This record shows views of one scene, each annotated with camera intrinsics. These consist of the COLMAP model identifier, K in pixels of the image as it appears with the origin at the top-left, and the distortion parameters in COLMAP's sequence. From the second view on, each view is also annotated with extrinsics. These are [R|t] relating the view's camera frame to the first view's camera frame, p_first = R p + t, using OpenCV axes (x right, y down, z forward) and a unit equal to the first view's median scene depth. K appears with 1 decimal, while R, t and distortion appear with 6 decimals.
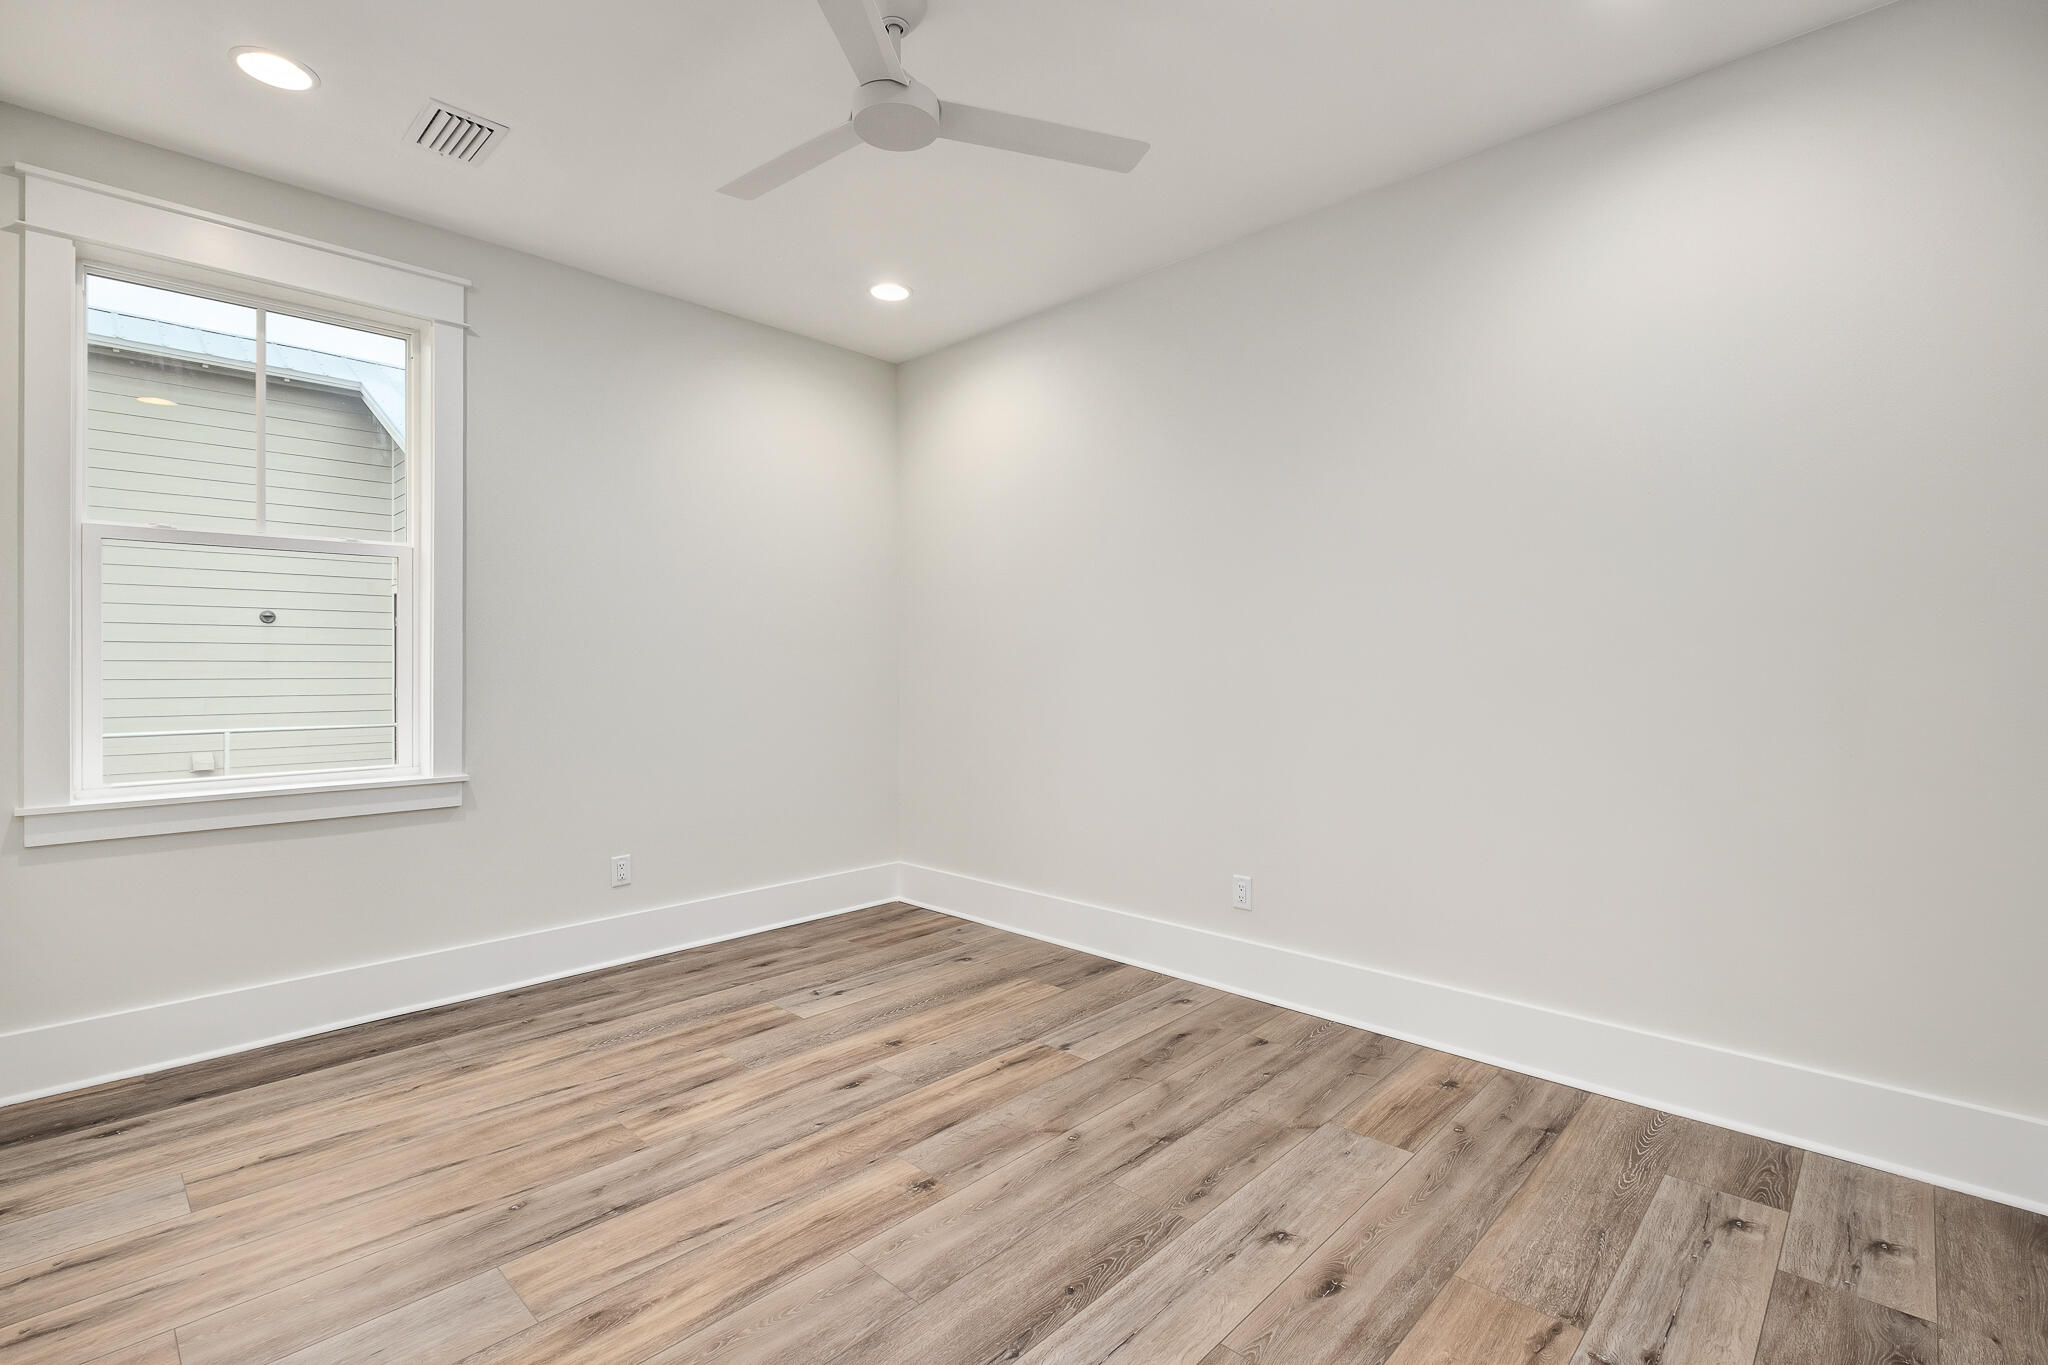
lens RADIAL K [[894.0, 0, 1032.9], [0, 894.0, 668.4], [0, 0, 1]] dist [0.002115, -0.003895]
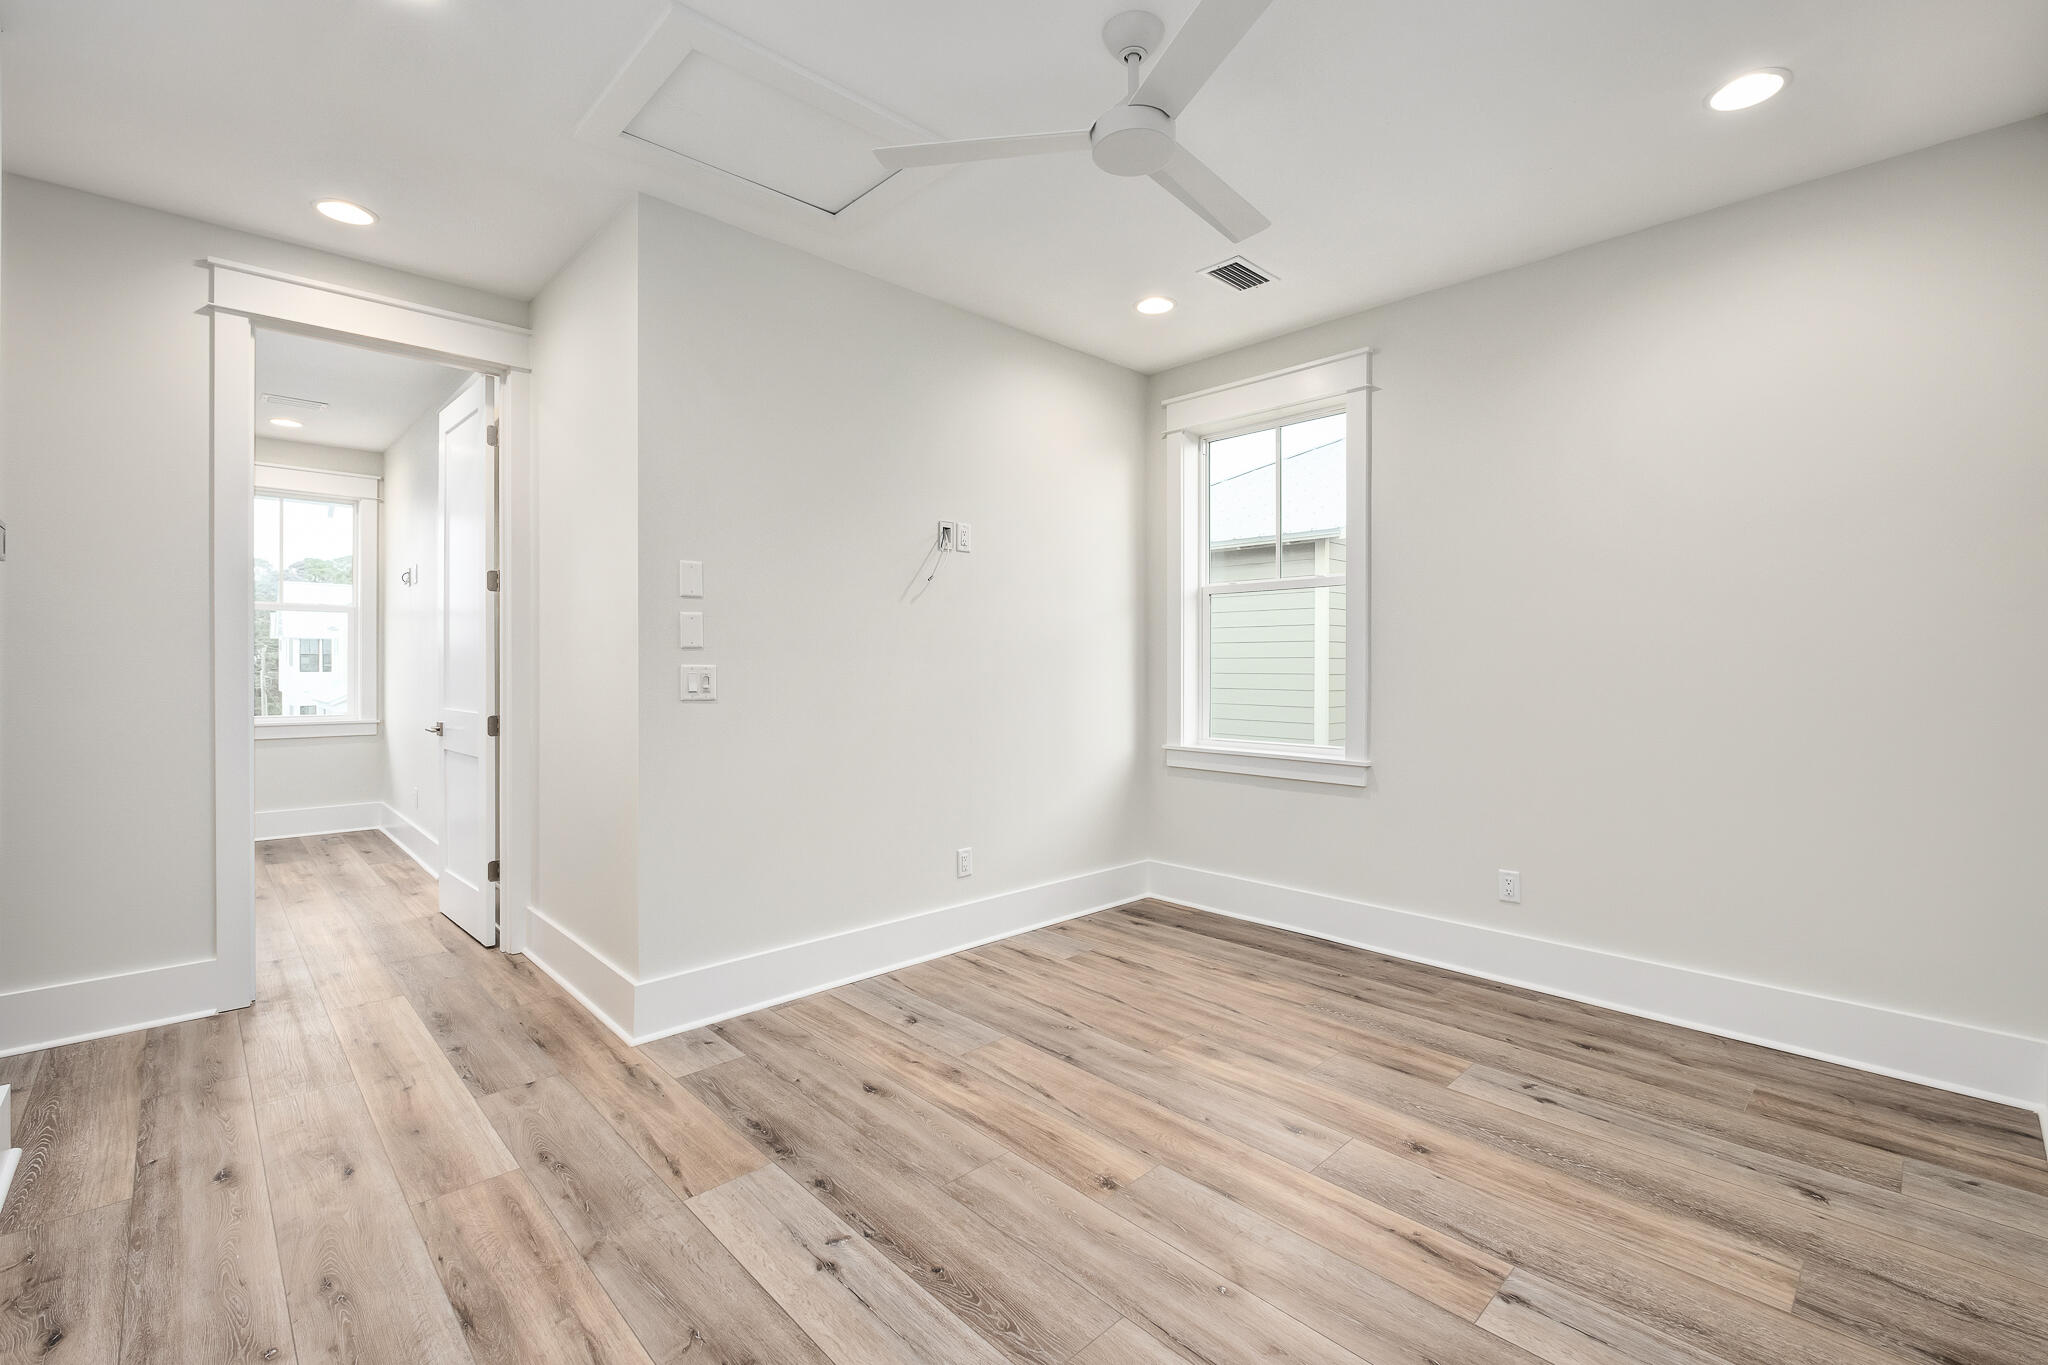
lens RADIAL K [[894.0, 0, 1053.3], [0, 894.0, 666.4], [0, 0, 1]] dist [0.002115, -0.003895]
pose [[-0.017870, 0.006853, -0.999817, 0.631567], [-0.003484, 0.999970, 0.006916, -0.017455], [0.999834, 0.003606, -0.017846, 0.663899]]
